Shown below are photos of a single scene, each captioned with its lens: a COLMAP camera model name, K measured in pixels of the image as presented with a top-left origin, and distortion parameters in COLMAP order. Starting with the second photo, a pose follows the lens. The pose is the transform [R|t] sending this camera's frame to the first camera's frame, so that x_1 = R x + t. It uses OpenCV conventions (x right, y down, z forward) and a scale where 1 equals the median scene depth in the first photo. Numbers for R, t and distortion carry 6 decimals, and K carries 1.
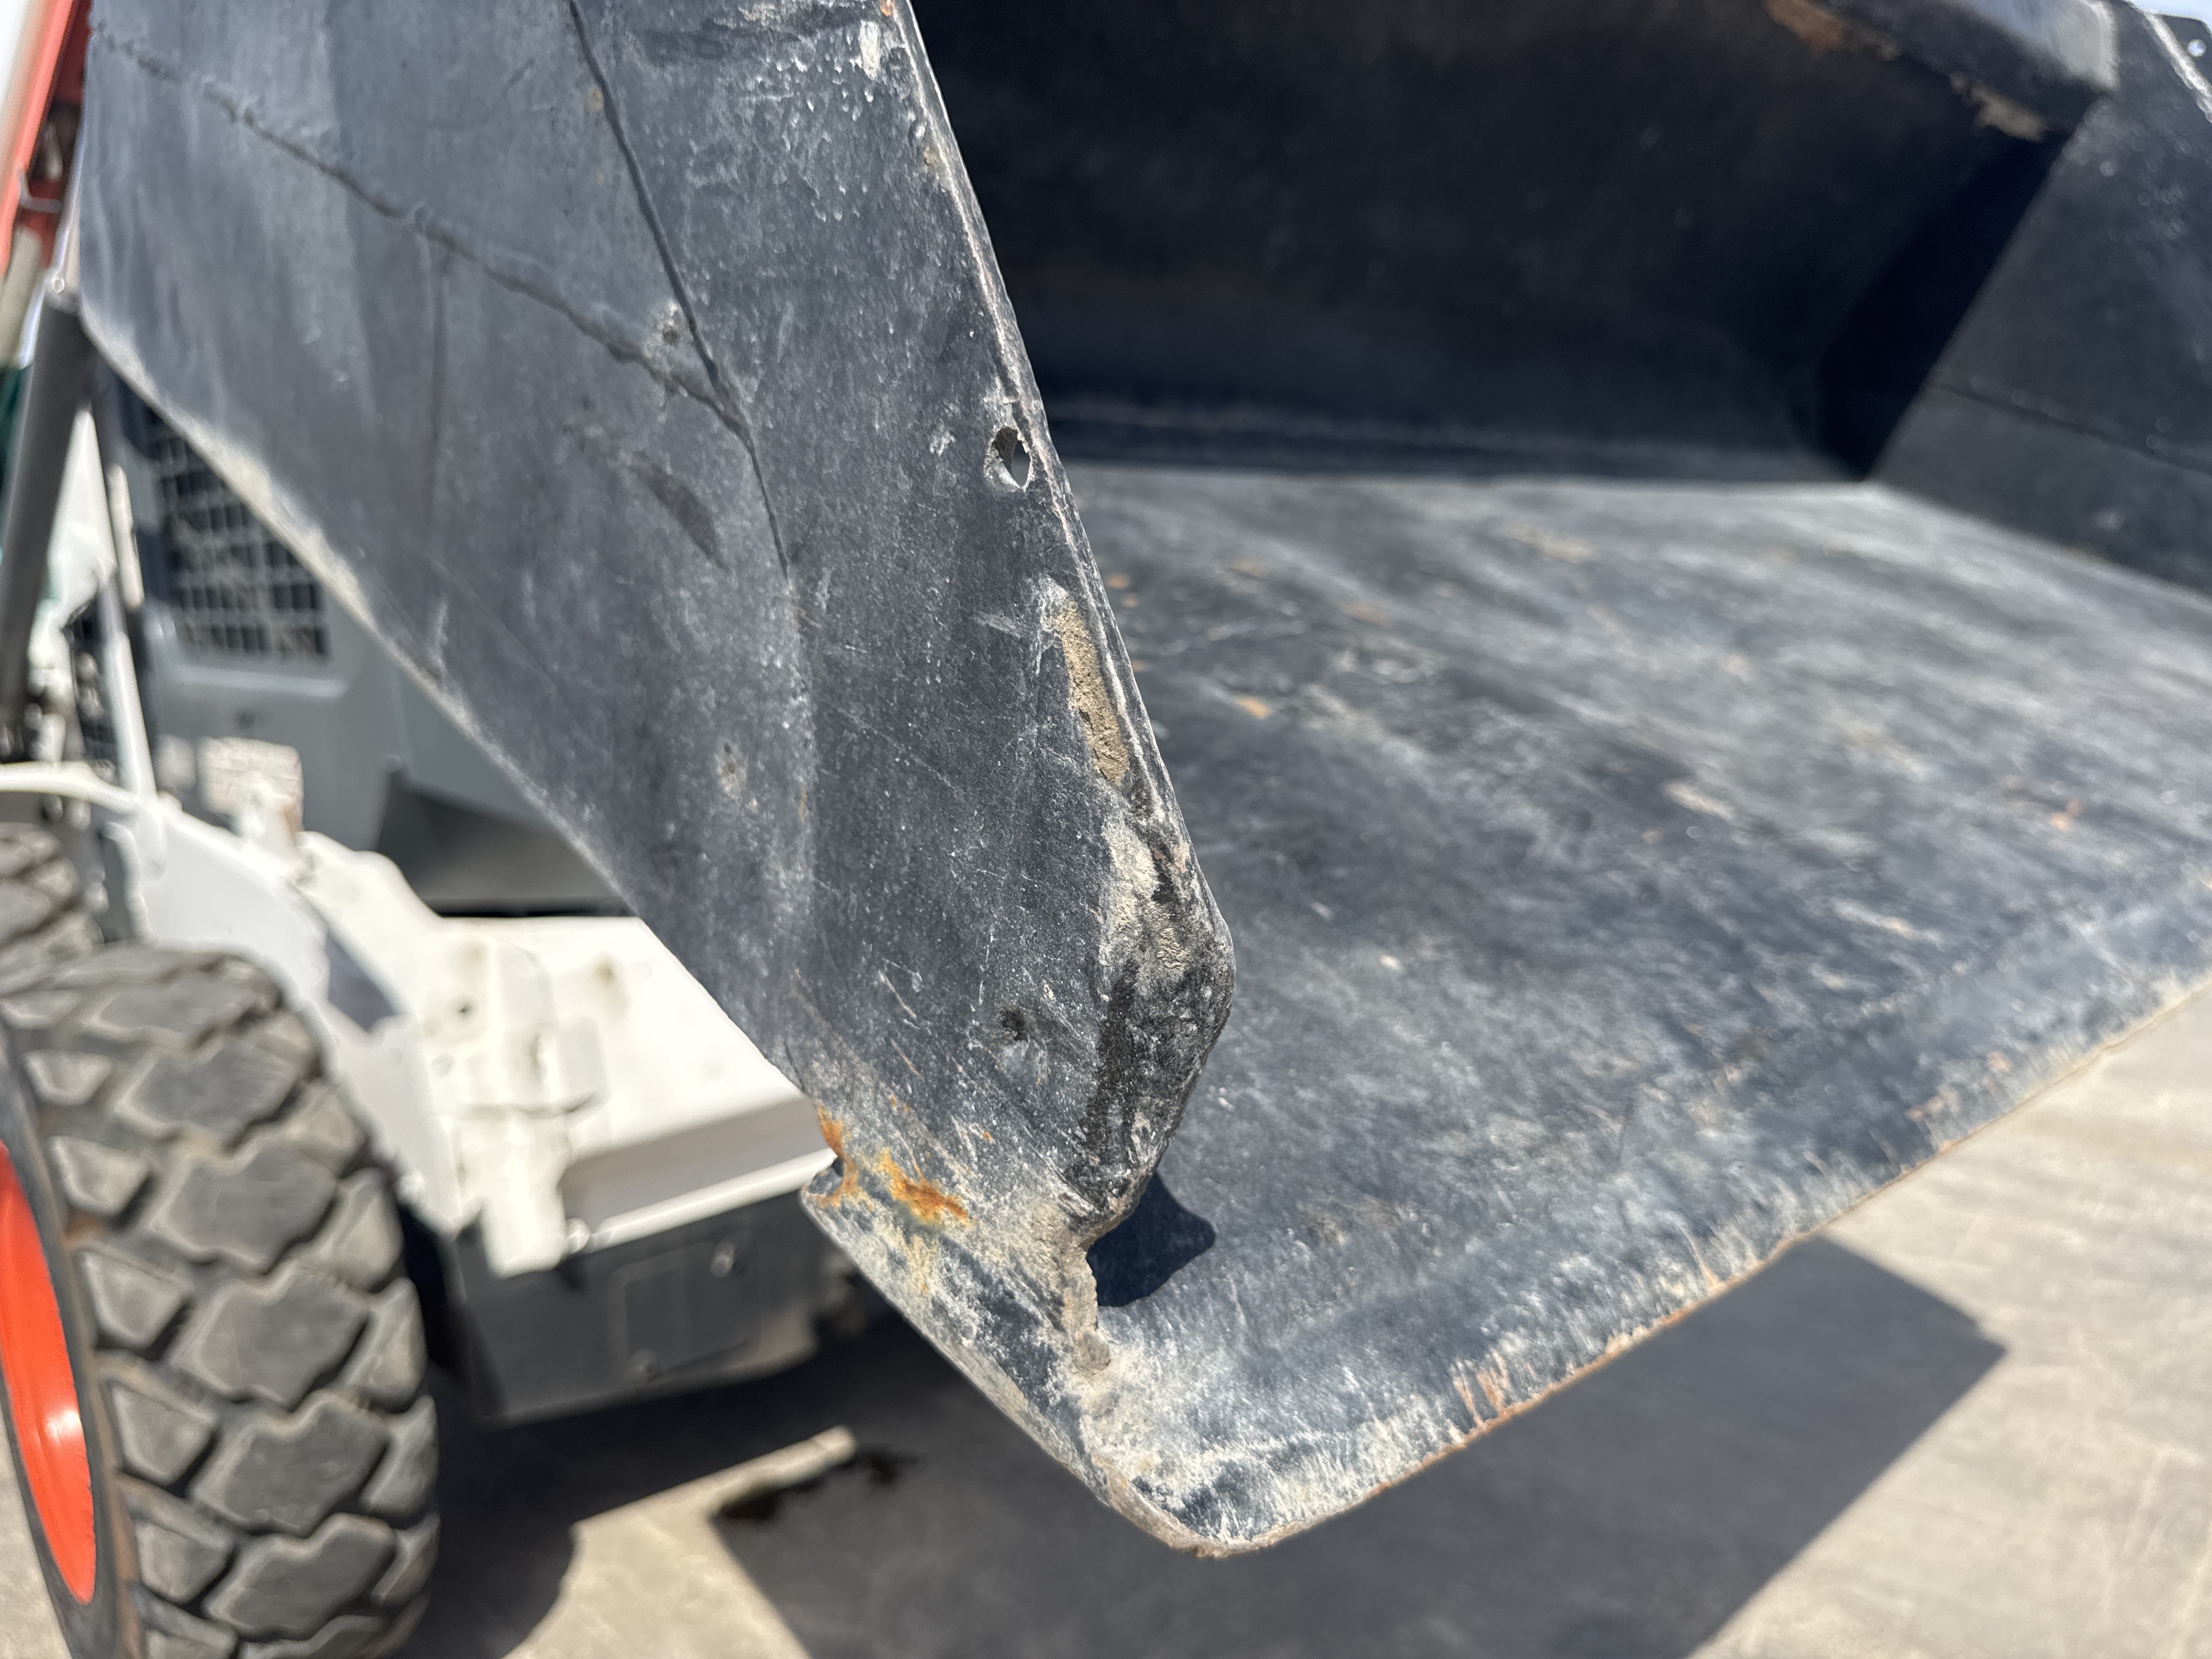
lens RADIAL K [[1588.1, 0, 1109.5], [0, 1588.1, 823.4], [0, 0, 1]] dist [0.002077, -0.019268]
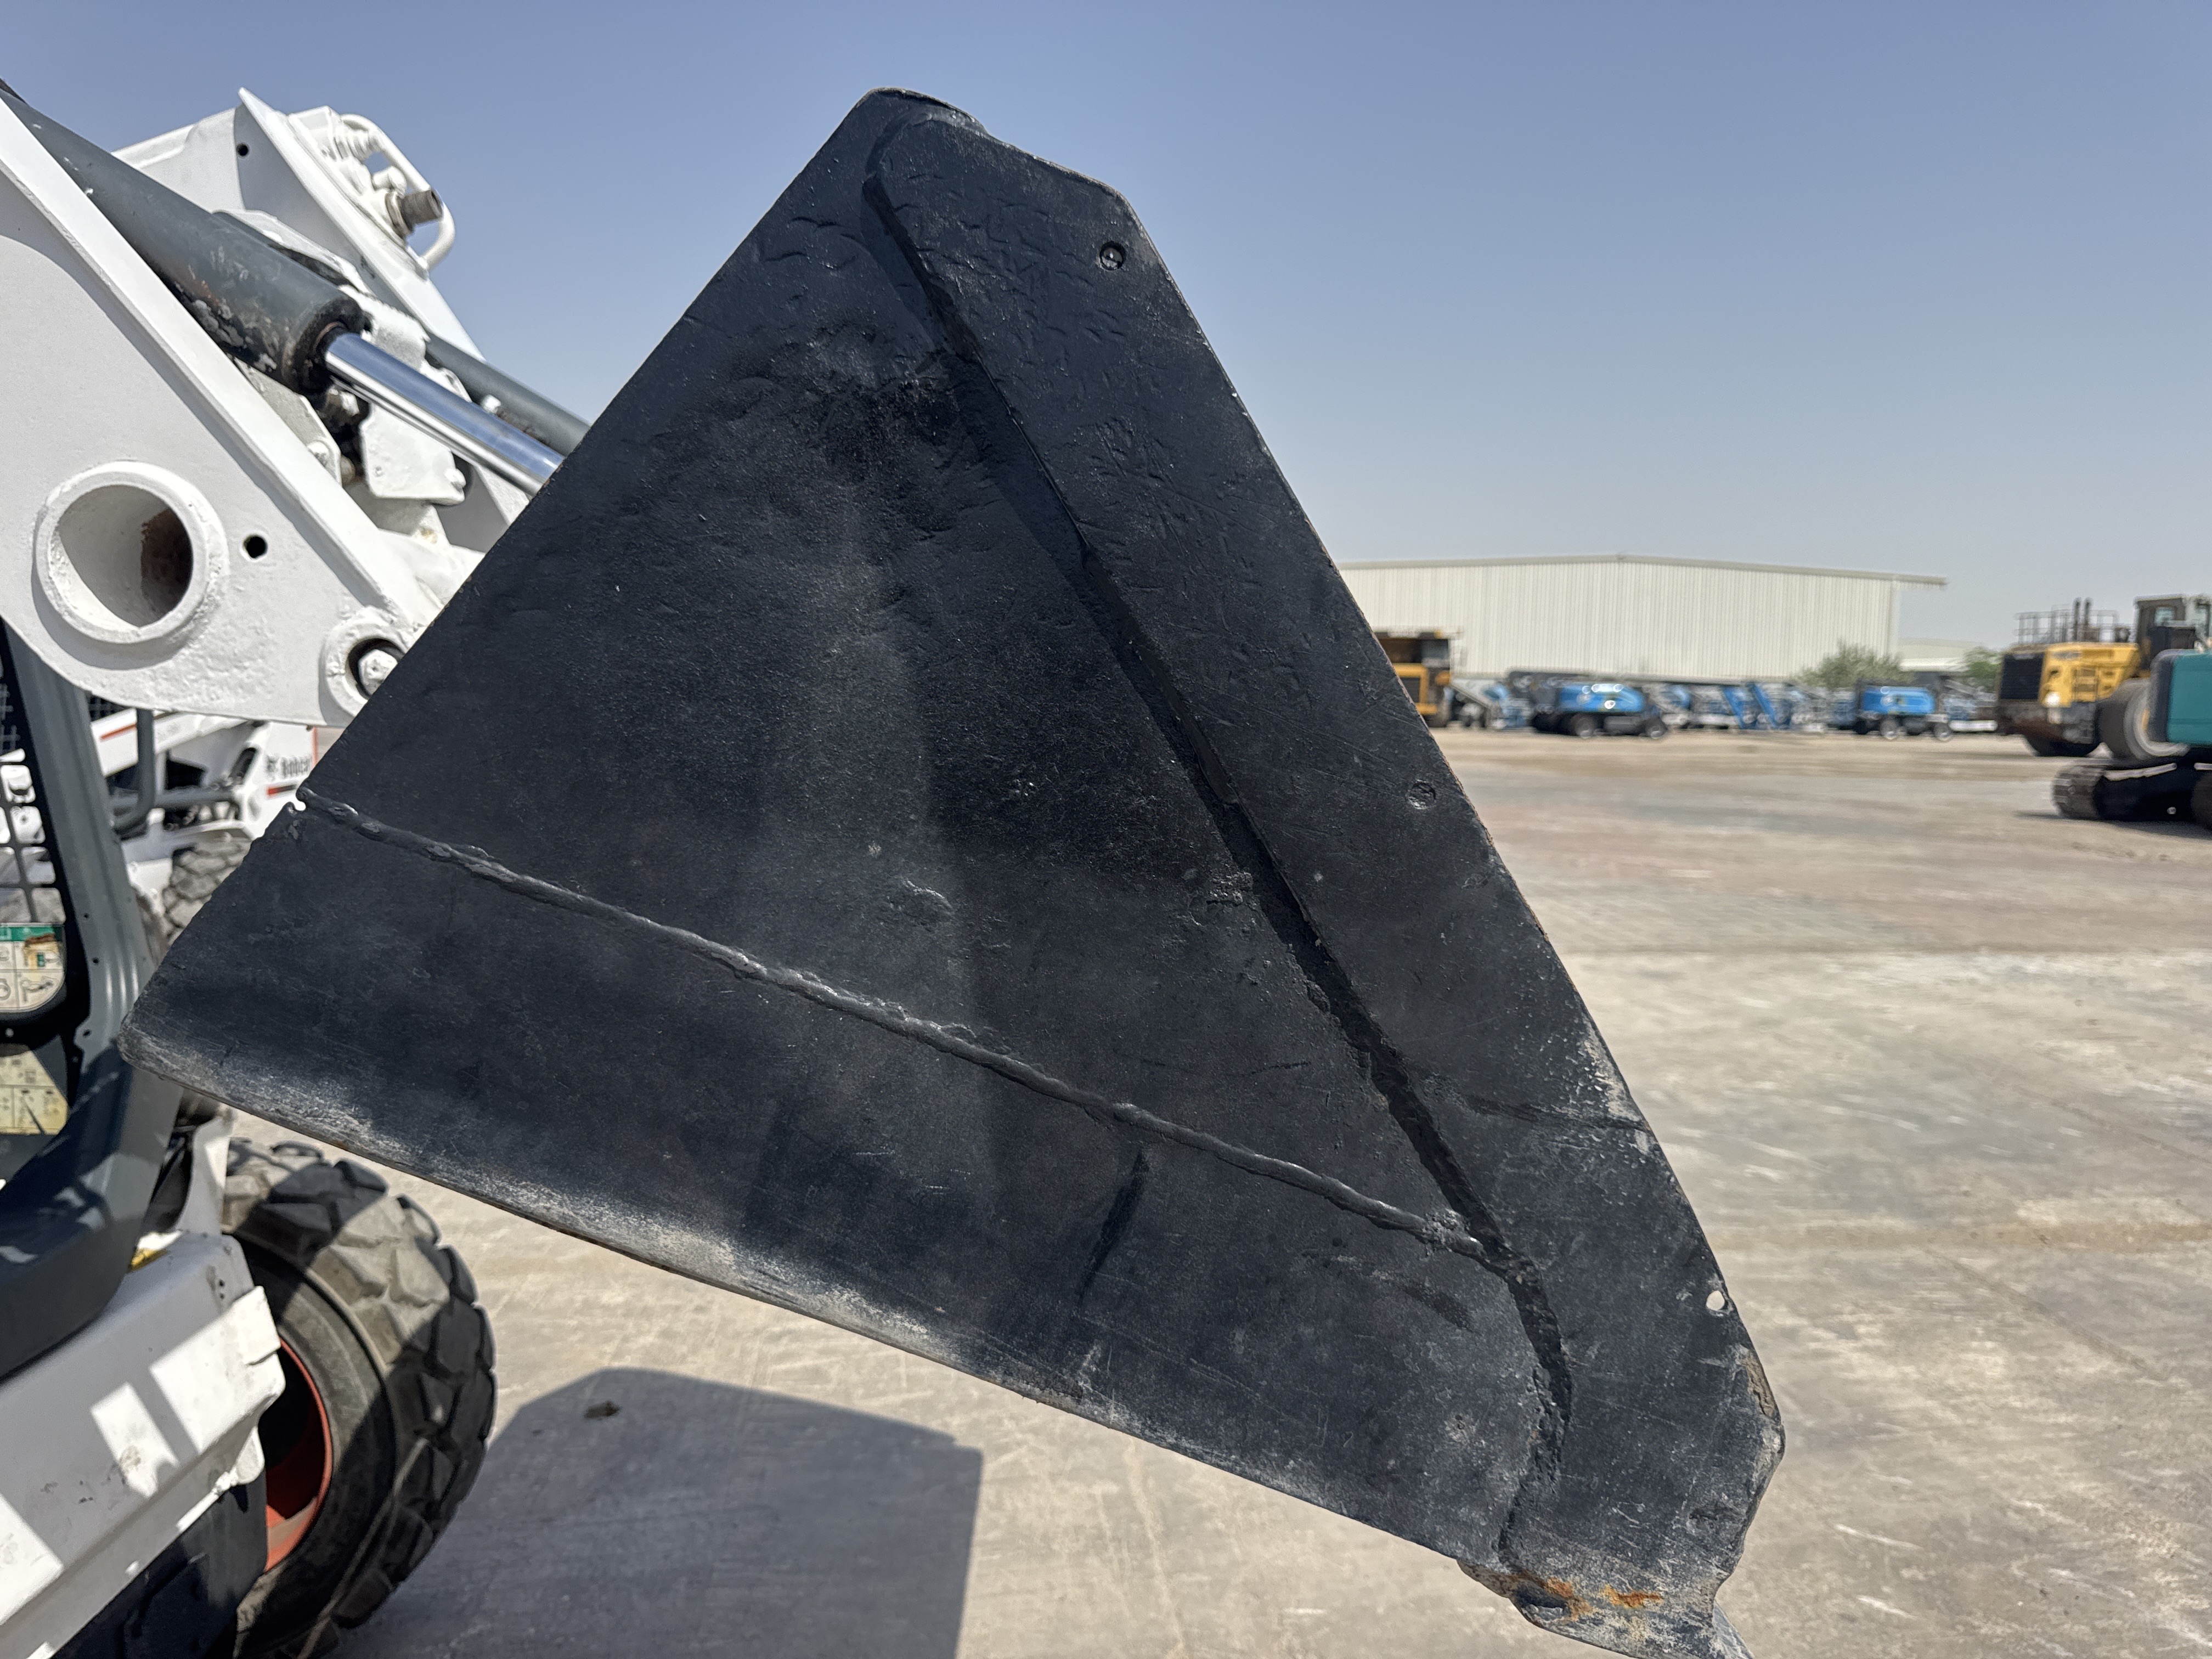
lens RADIAL K [[1588.1, 0, 1102.7], [0, 1588.1, 835.0], [0, 0, 1]] dist [0.002077, -0.019268]
pose [[0.681934, -0.042335, 0.730187, -2.352447], [0.101248, 0.994176, -0.036917, -0.890967], [-0.724372, 0.099105, 0.682249, -0.134847]]
